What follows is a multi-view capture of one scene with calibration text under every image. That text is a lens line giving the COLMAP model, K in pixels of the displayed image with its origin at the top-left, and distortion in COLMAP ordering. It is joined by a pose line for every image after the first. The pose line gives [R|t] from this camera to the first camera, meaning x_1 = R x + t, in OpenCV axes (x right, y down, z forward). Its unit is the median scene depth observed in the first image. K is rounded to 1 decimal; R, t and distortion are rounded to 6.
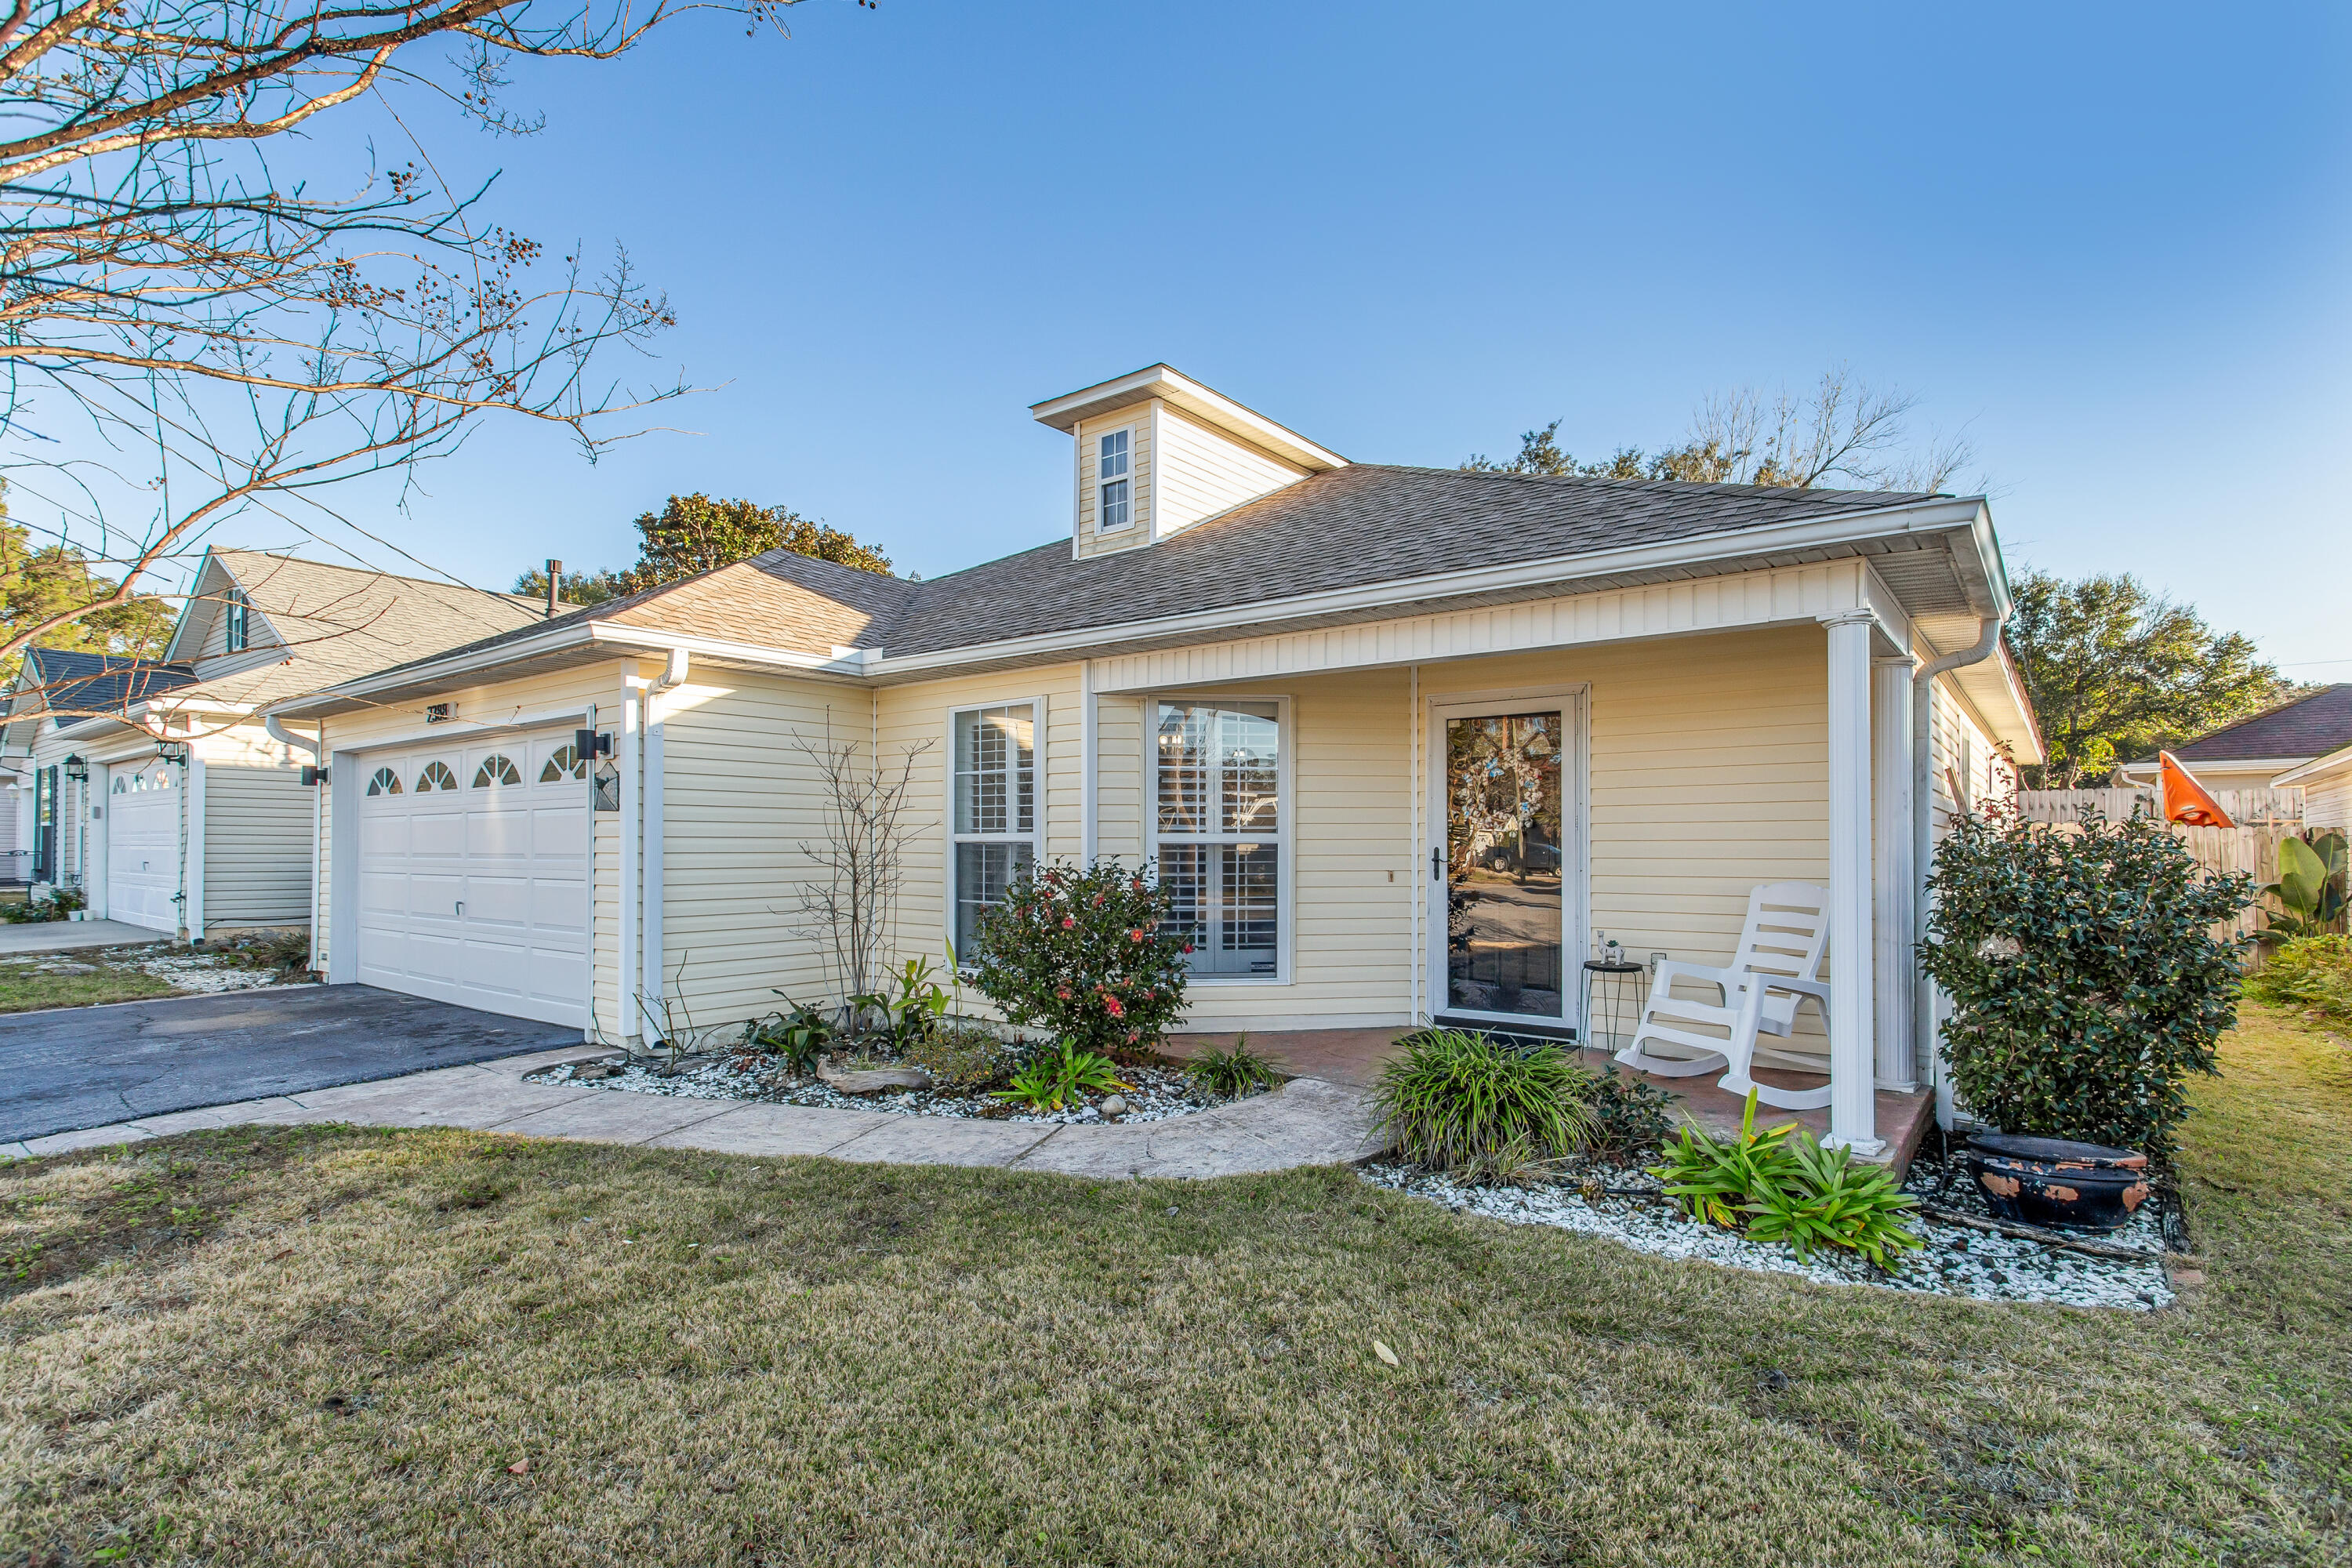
lens RADIAL K [[1168.0, 0, 1174.4], [0, 1168.0, 846.3], [0, 0, 1]] dist [-0.000100, 0.000064]
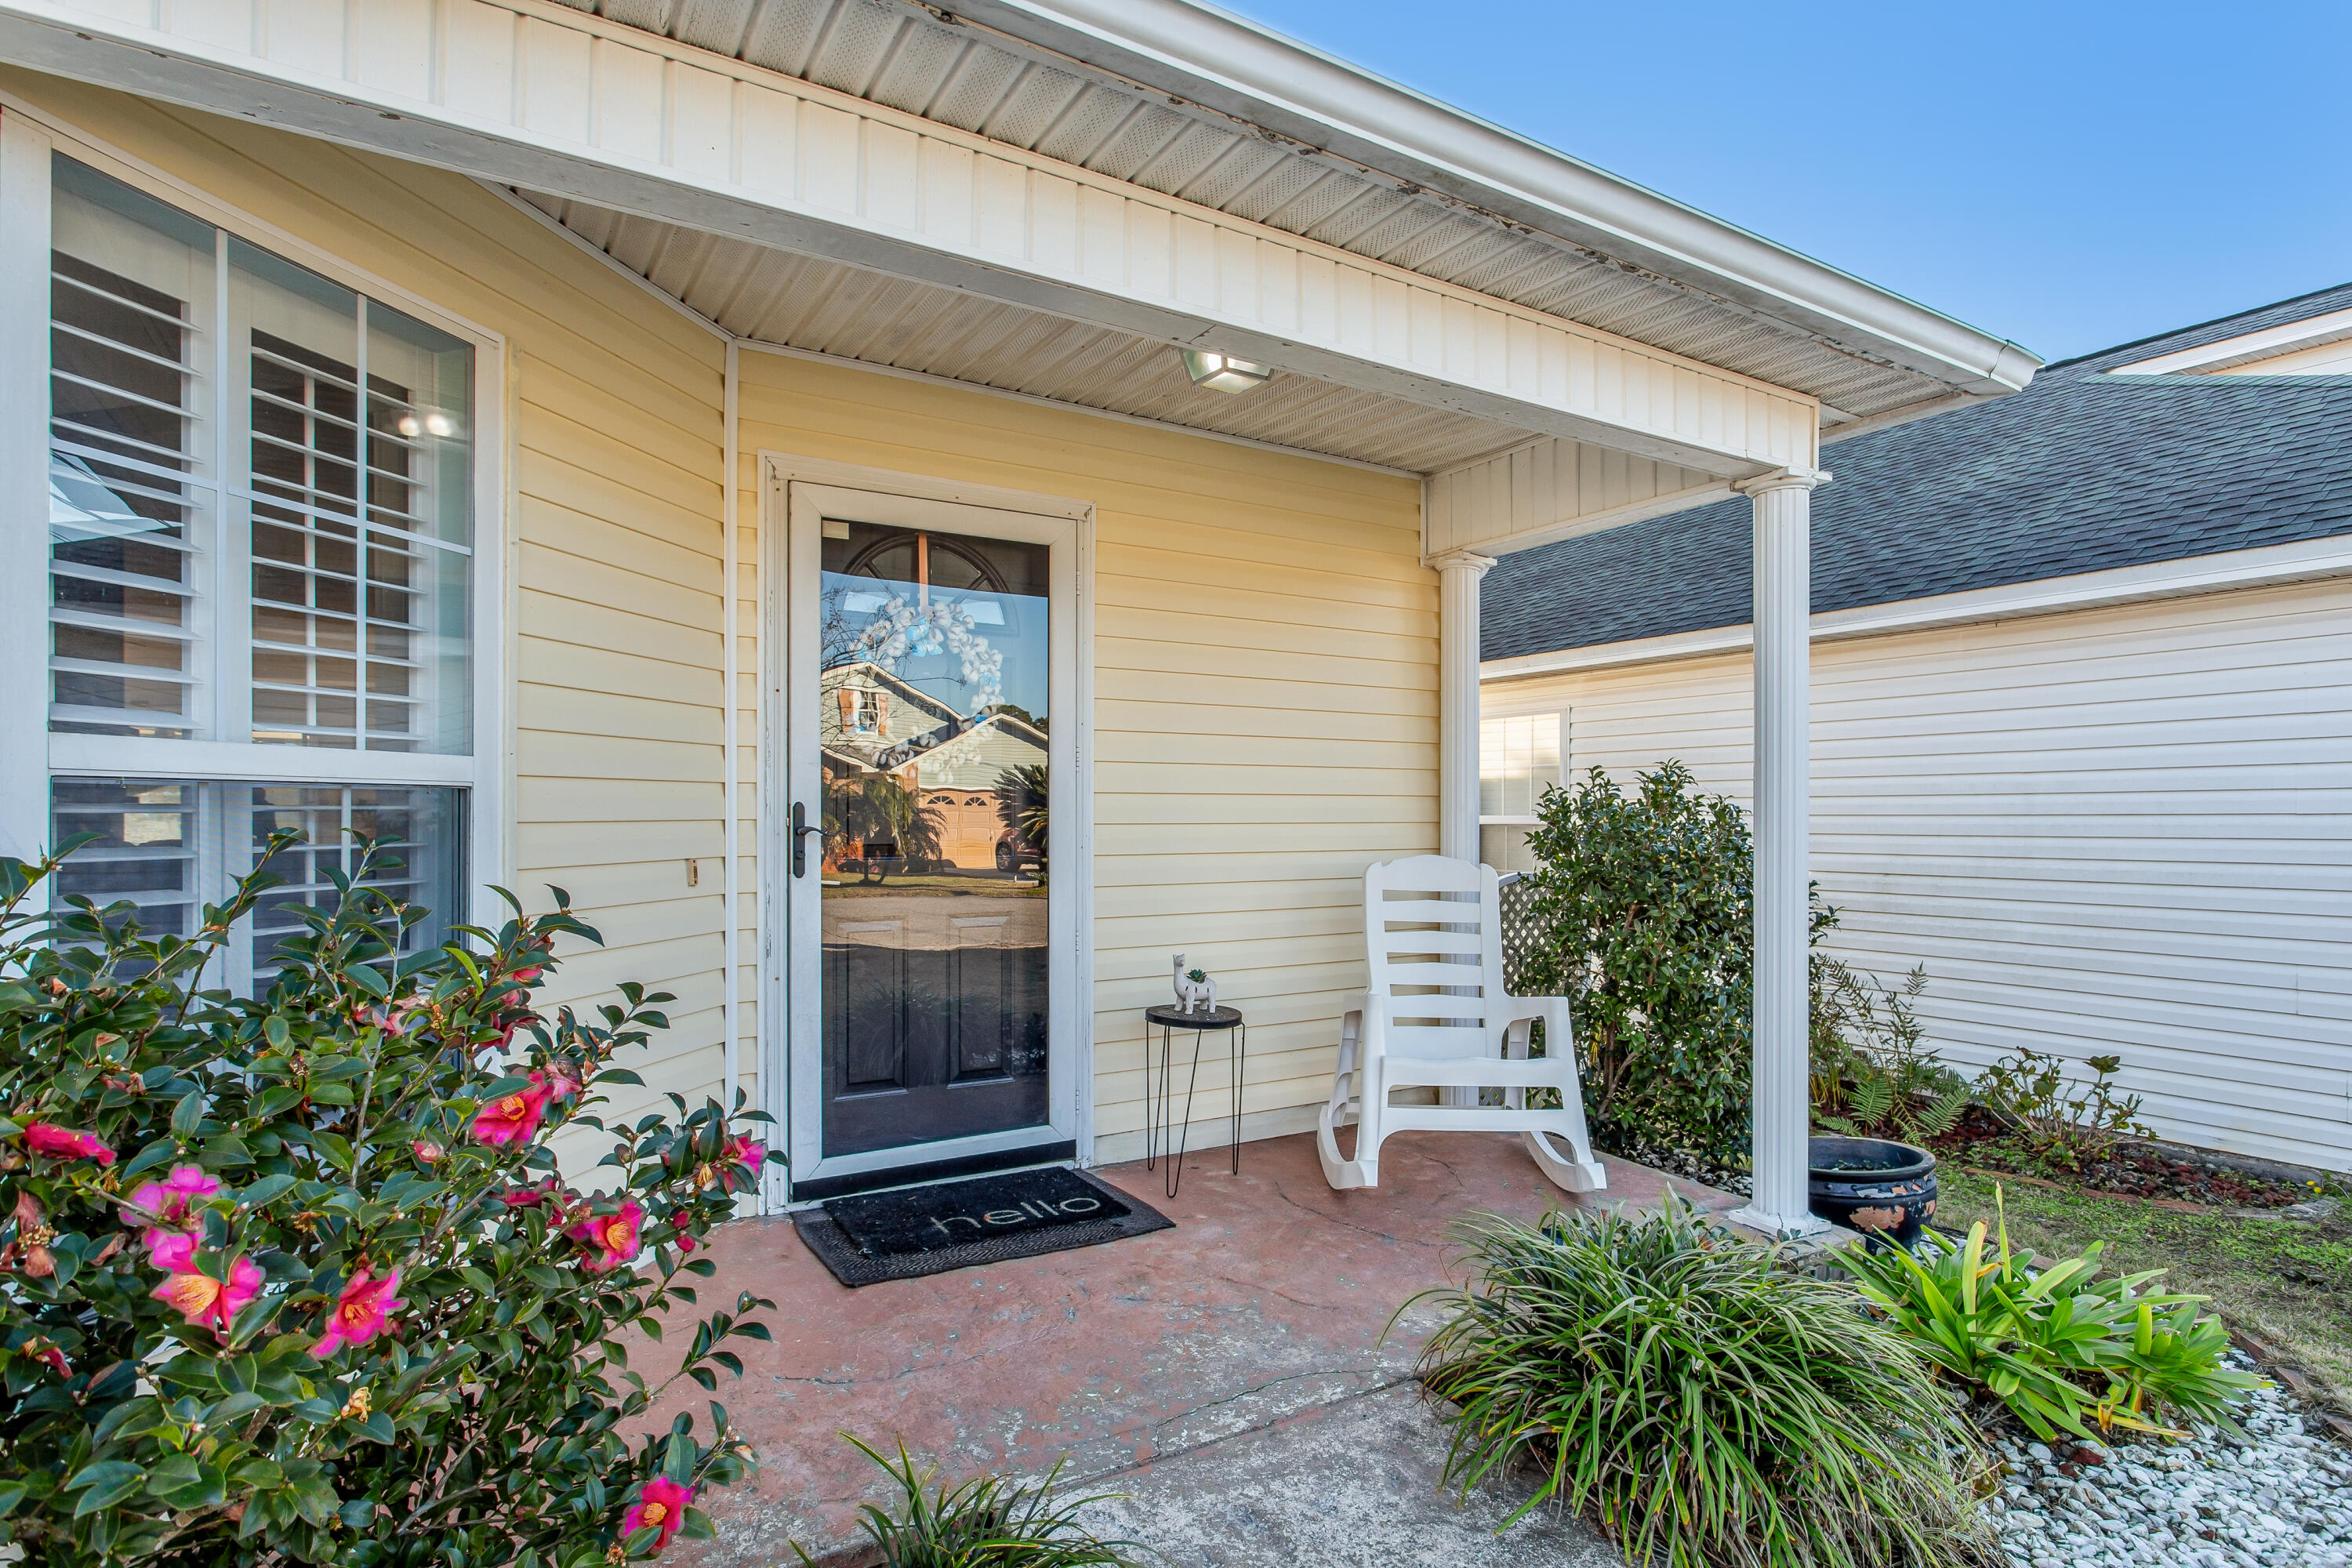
lens RADIAL K [[1237.0, 0, 1179.5], [0, 1237.0, 821.3], [0, 0, 1]] dist [-0.002073, -0.009686]
pose [[0.344204, -0.005728, 0.938877, -0.173496], [-0.004412, 0.999960, 0.007718, 0.003900], [-0.938885, -0.006799, 0.344165, 0.735277]]
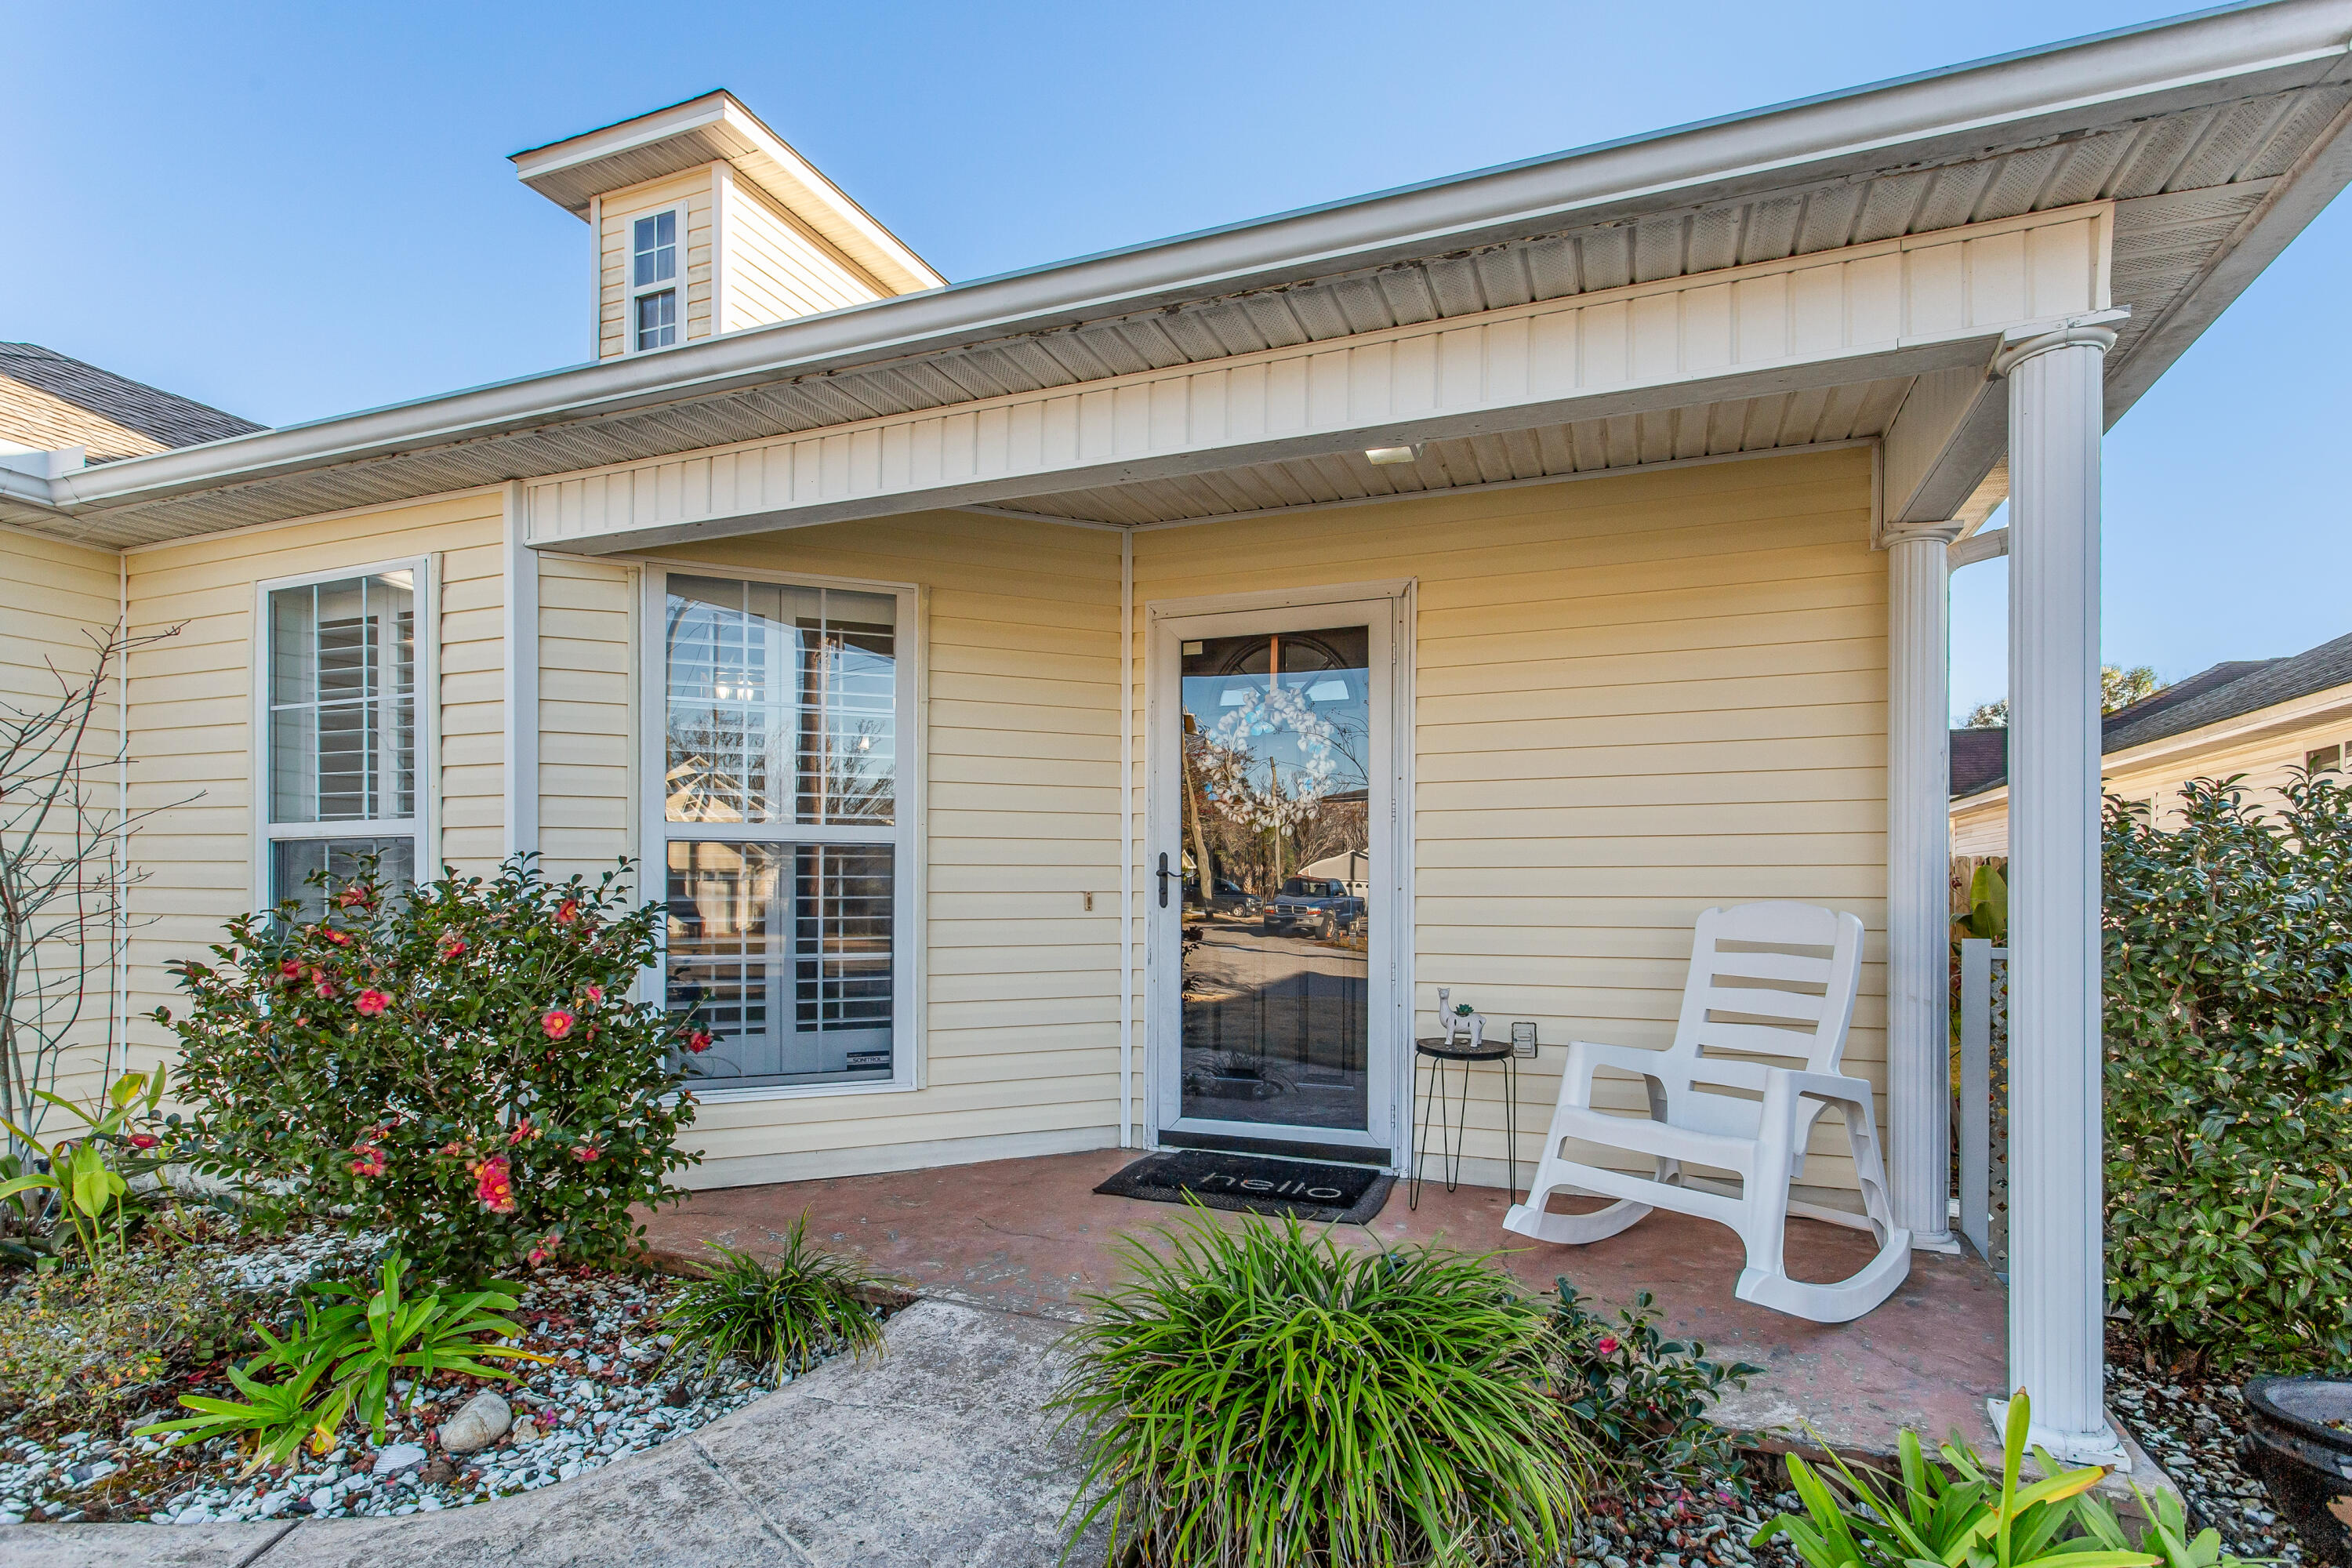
lens RADIAL K [[1192.5, 0, 1171.3], [0, 1192.5, 888.1], [0, 0, 1]] dist [-0.000175, 0.000138]
pose [[0.962007, 0.000807, 0.273023, 0.061873], [-0.001265, 0.999998, 0.001501, 0.019107], [-0.273021, -0.001790, 0.962006, 0.420872]]
